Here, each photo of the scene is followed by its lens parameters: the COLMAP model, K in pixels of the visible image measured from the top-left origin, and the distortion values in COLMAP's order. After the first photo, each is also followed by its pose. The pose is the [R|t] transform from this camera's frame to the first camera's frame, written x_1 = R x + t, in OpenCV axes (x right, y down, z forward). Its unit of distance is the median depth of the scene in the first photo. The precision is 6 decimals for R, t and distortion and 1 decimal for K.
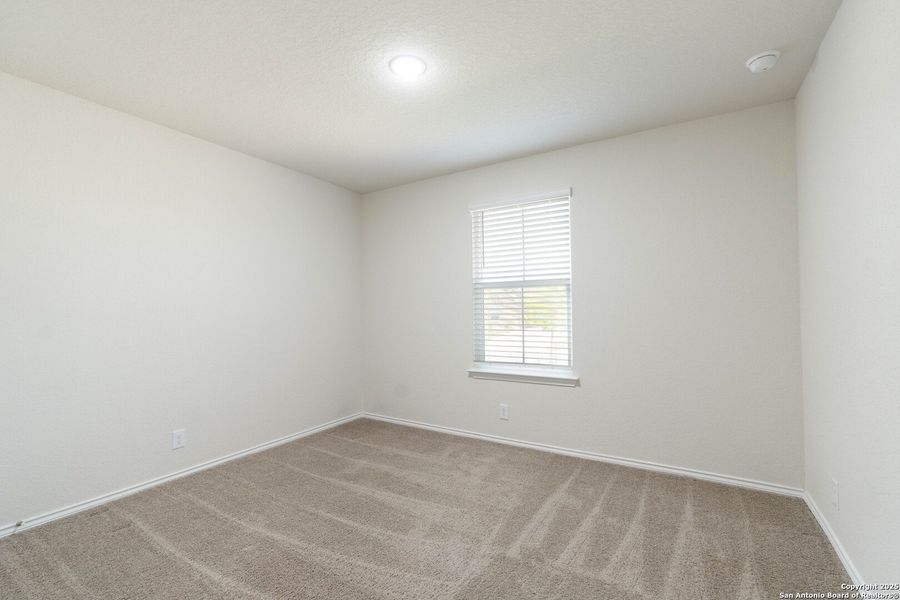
lens RADIAL K [[406.3, 0, 451.0], [0, 406.3, 299.9], [0, 0, 1]] dist [0.005595, 0.000112]
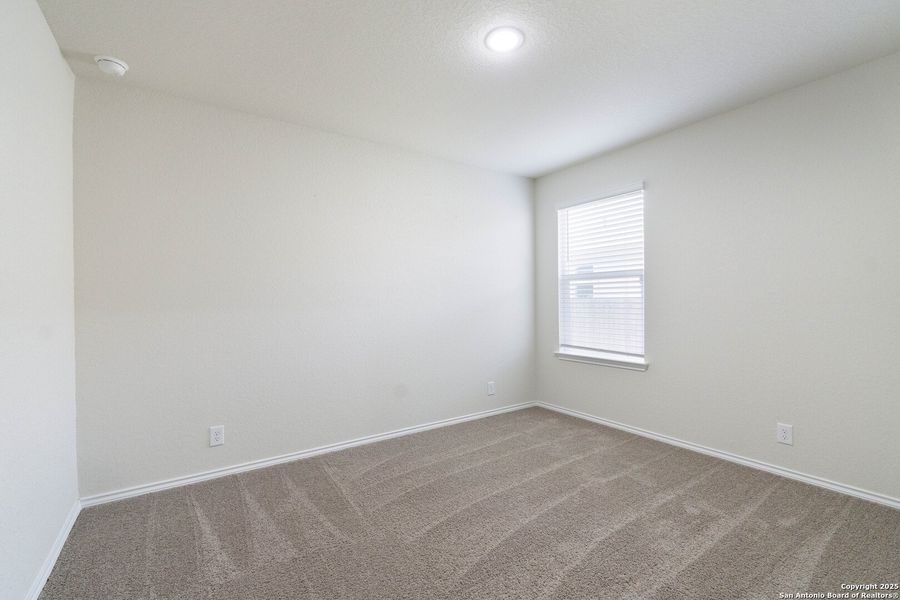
lens RADIAL K [[406.3, 0, 447.8], [0, 406.3, 304.7], [0, 0, 1]] dist [0.005595, 0.000112]
pose [[0.908859, 0.002917, -0.417094, 0.263155], [0.013555, 0.999241, 0.036526, -0.006395], [0.416884, -0.038851, 0.908129, -0.158127]]
